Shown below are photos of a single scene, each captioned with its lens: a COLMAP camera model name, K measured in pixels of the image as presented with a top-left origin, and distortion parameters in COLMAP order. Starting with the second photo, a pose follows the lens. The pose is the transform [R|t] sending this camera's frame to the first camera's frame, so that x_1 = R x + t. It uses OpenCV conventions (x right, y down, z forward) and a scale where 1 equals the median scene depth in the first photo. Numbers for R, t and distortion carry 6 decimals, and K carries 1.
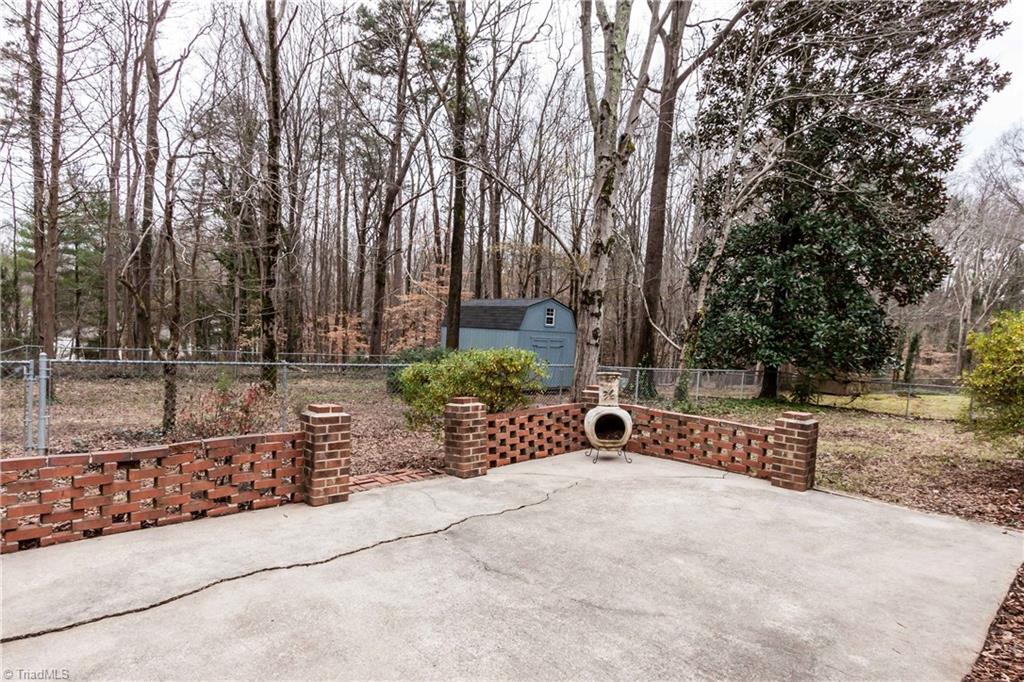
lens RADIAL K [[531.7, 0, 512.0], [0, 531.7, 341.0], [0, 0, 1]] dist [0.002938, 0.000514]
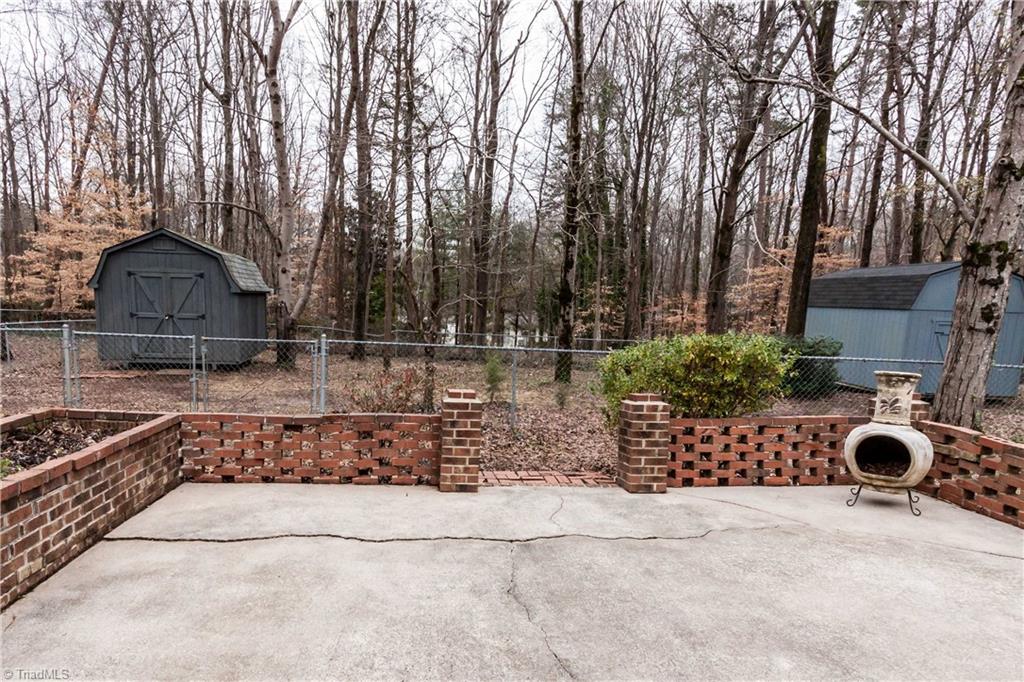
lens RADIAL K [[615.1, 0, 511.1], [0, 615.1, 374.2], [0, 0, 1]] dist [-0.000611, 0.000844]
pose [[0.784620, 0.046011, -0.618268, 0.328614], [0.000664, 0.997179, 0.075052, 0.007246], [0.619977, -0.059298, 0.782376, 0.158134]]
